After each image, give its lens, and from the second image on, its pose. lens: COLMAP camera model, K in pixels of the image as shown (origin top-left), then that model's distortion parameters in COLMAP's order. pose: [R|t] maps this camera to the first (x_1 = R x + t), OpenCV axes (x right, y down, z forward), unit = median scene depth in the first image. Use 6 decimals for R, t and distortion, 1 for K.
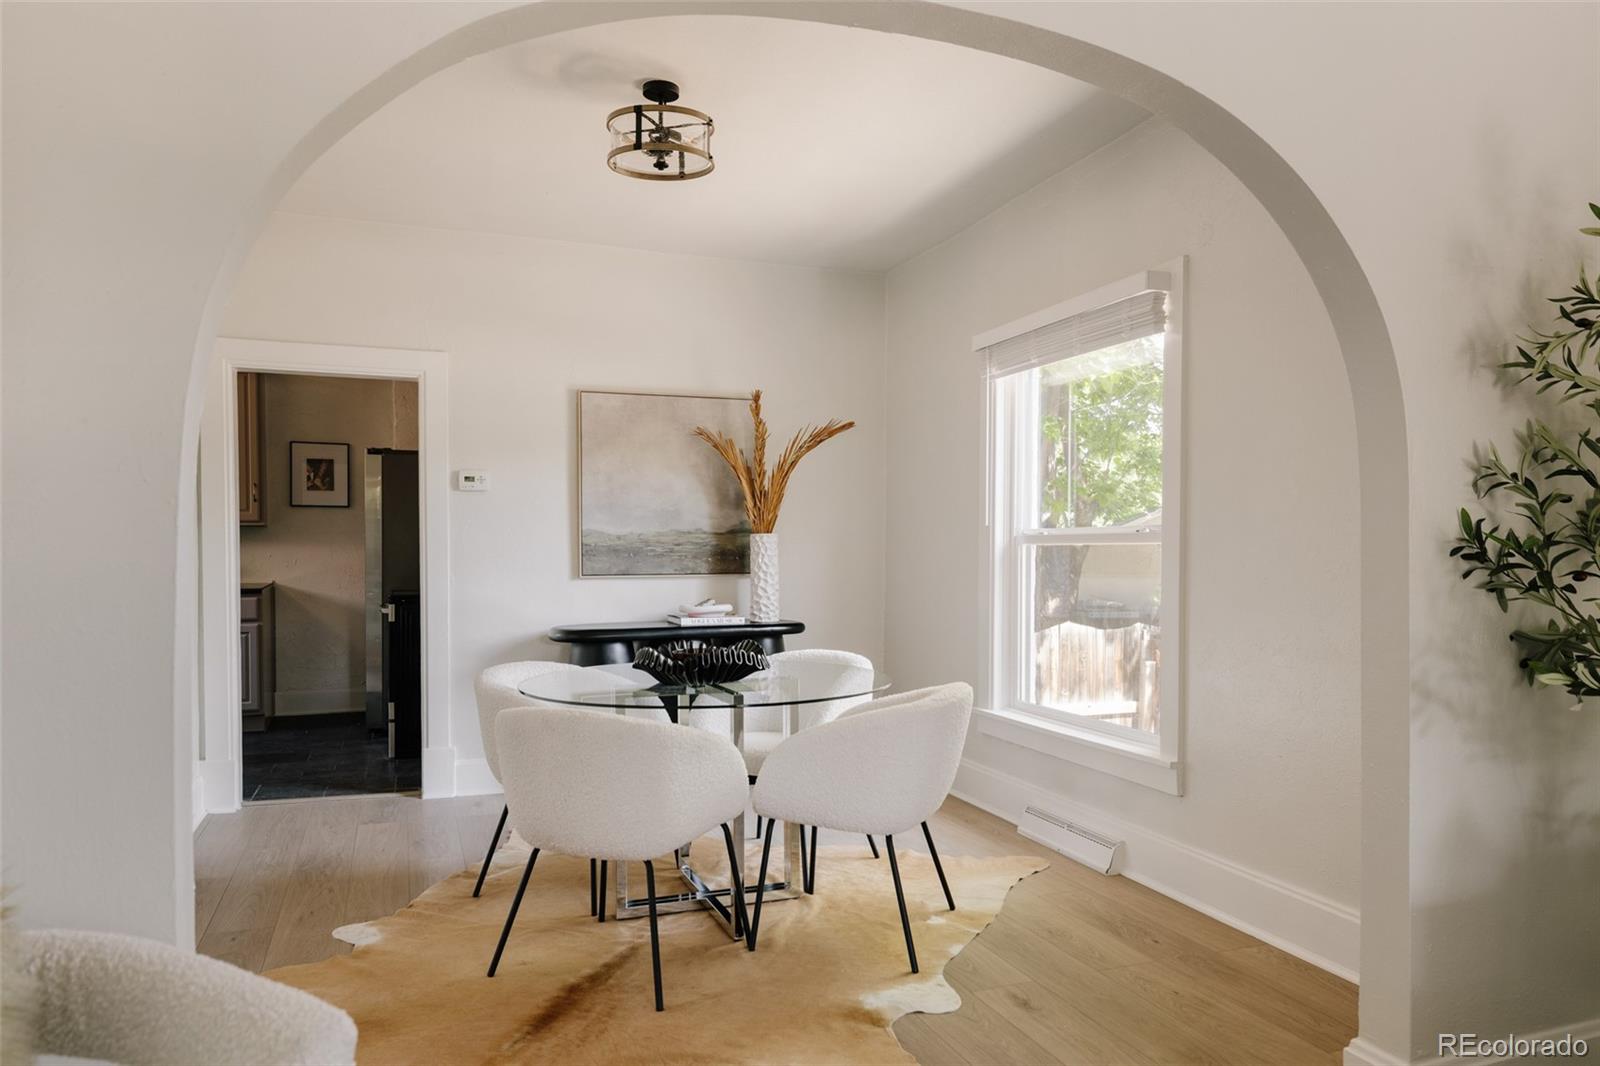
lens RADIAL K [[1071.9, 0, 804.7], [0, 1071.9, 564.5], [0, 0, 1]] dist [0.028867, -0.042687]
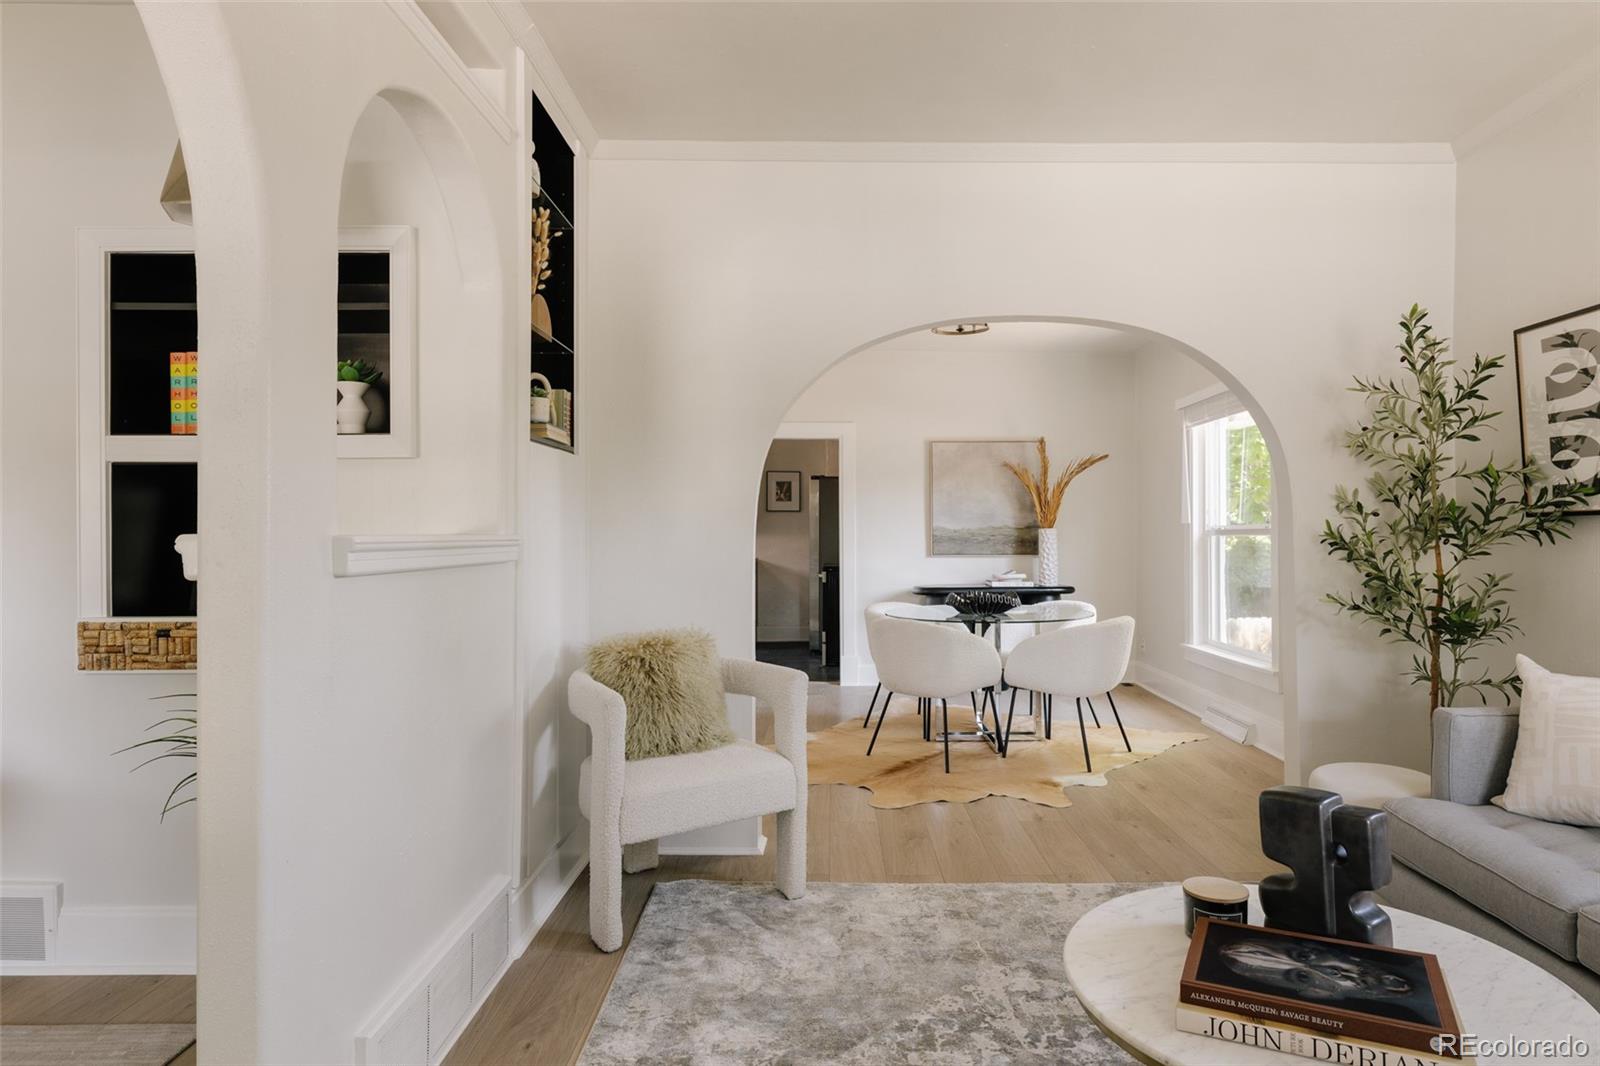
lens RADIAL K [[925.3, 0, 852.0], [0, 925.3, 522.4], [0, 0, 1]] dist [0.002502, 0.000345]
pose [[0.942487, -0.005953, -0.334191, 0.208276], [-0.004080, 0.999562, -0.029313, 0.003919], [0.334219, 0.028991, 0.942050, -0.516870]]
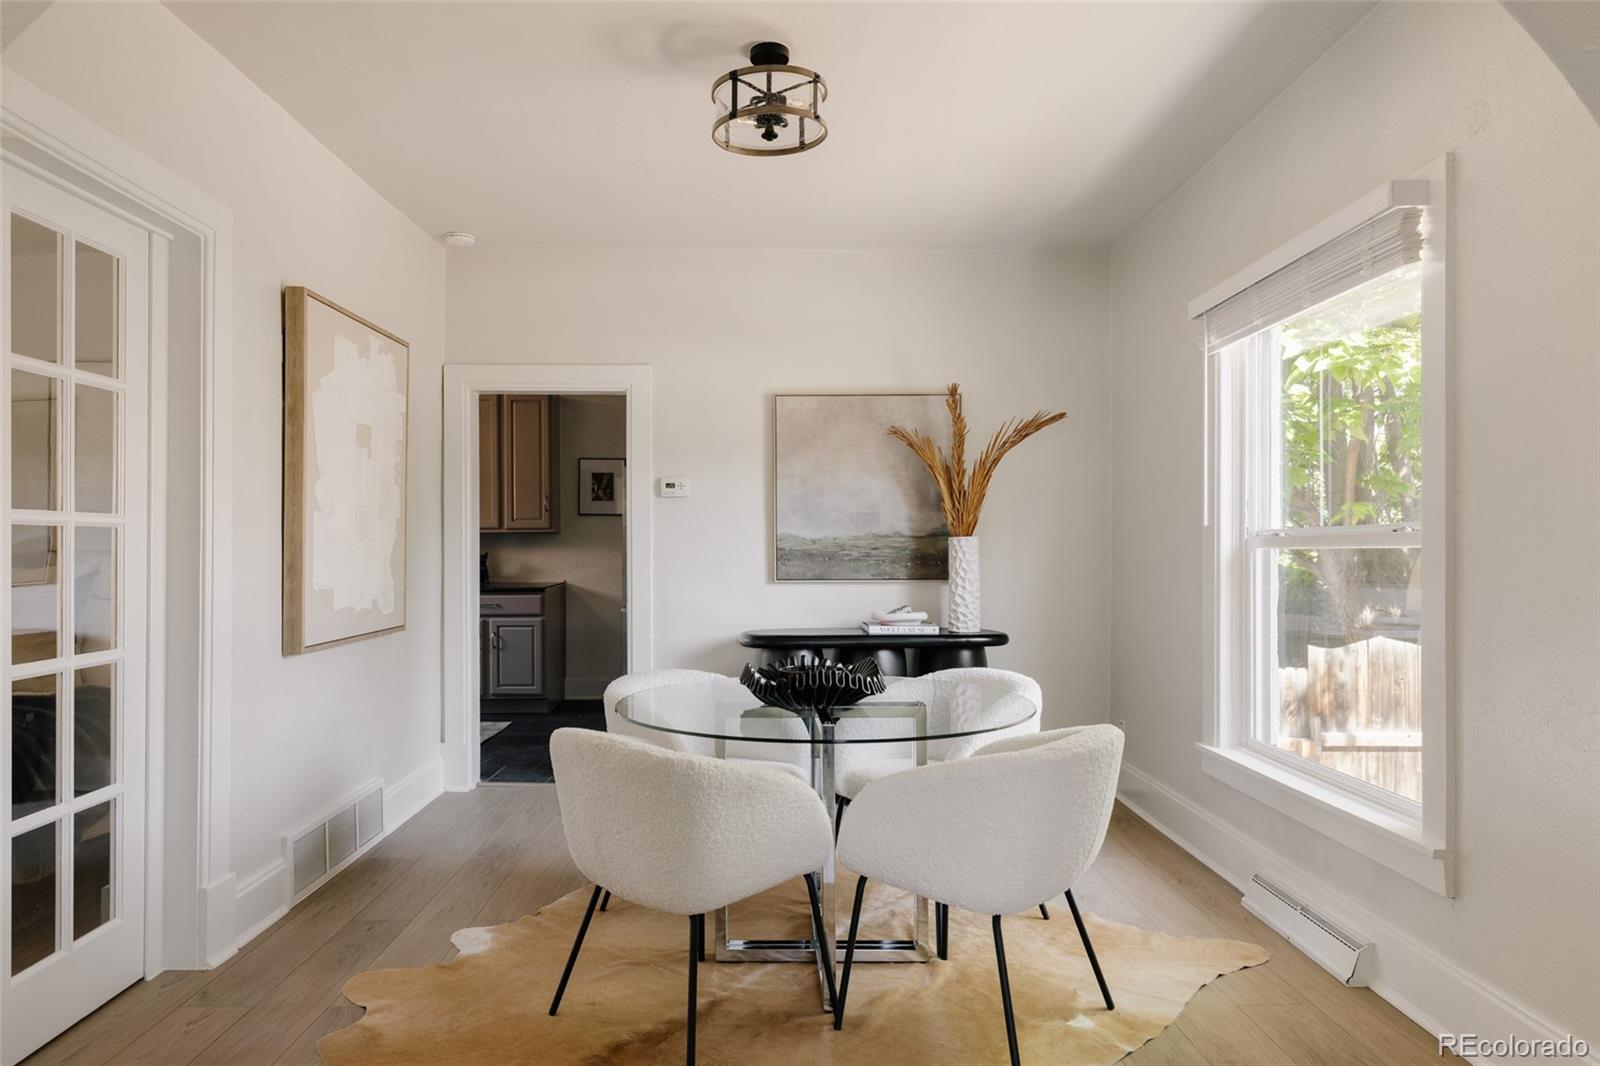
lens RADIAL K [[969.3, 0, 779.6], [0, 969.3, 542.3], [0, 0, 1]] dist [0.001356, -0.000059]
pose [[0.937273, -0.003615, -0.348578, 0.154390], [-0.004720, 0.999723, -0.023059, -0.005631], [0.348565, 0.023258, 0.936996, 0.228247]]
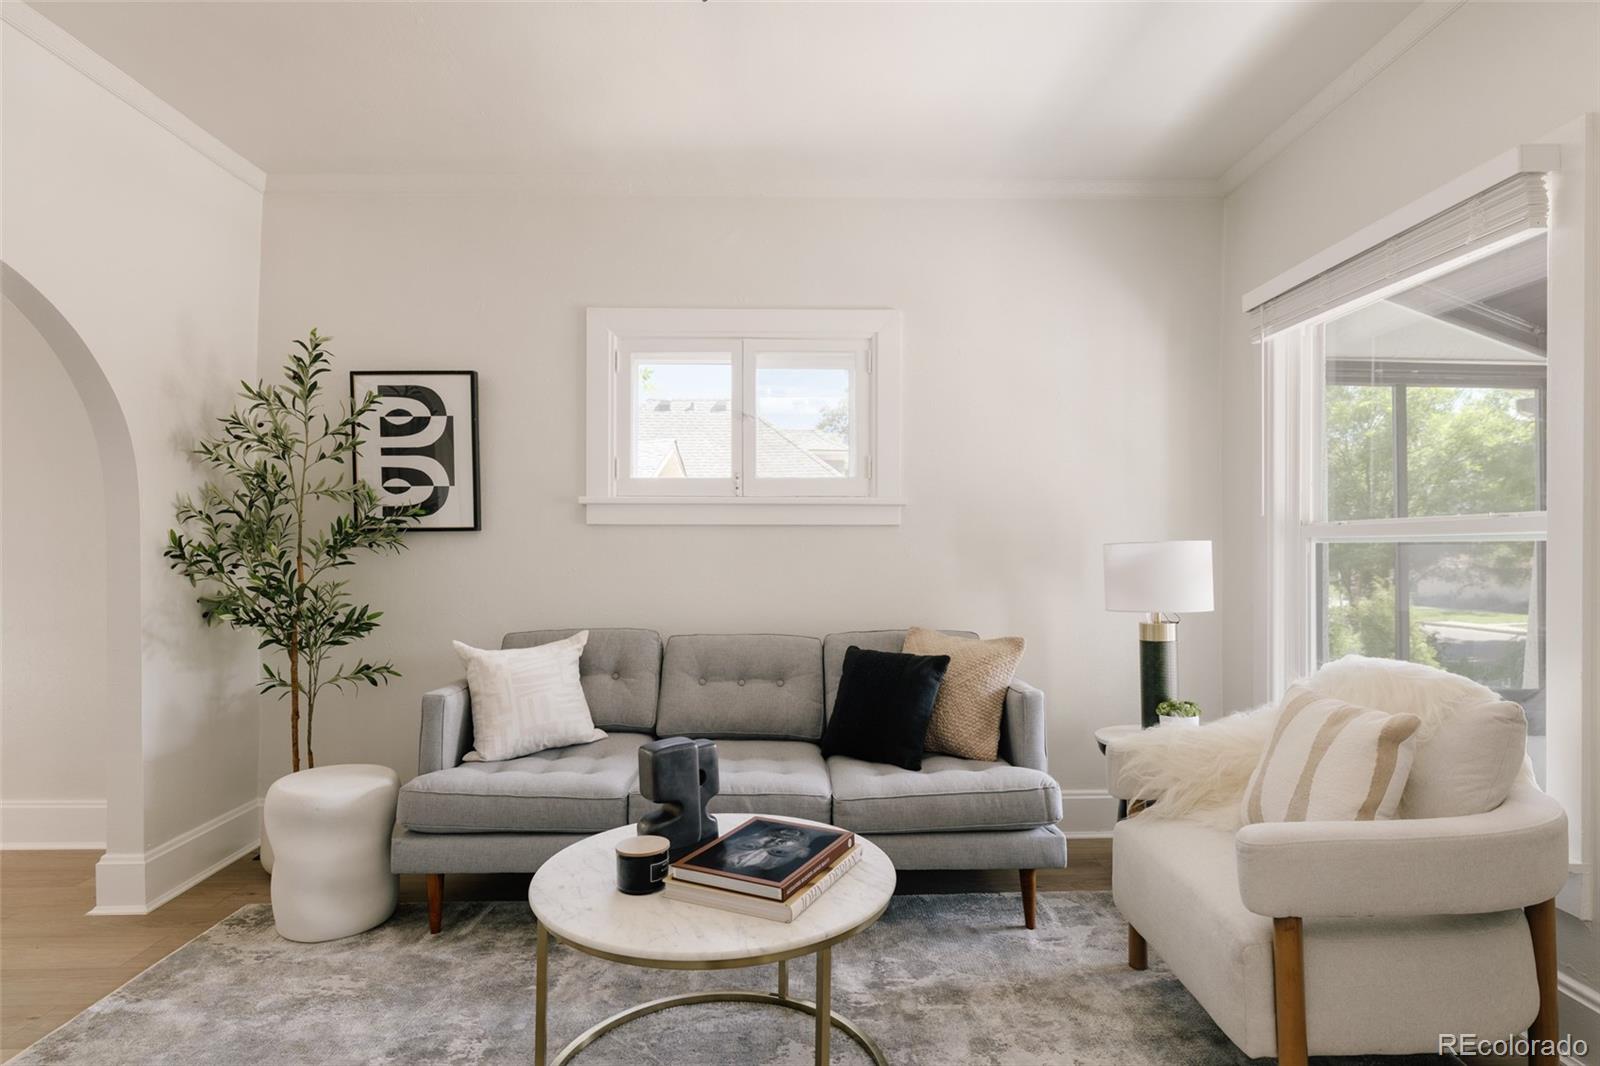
lens RADIAL K [[869.8, 0, 799.3], [0, 869.8, 544.1], [0, 0, 1]] dist [0.002613, 0.000129]
pose [[0.326418, 0.006590, 0.945202, -0.237851], [0.019738, 0.999710, -0.013786, 0.007361], [-0.945019, 0.023157, 0.326193, -0.260207]]
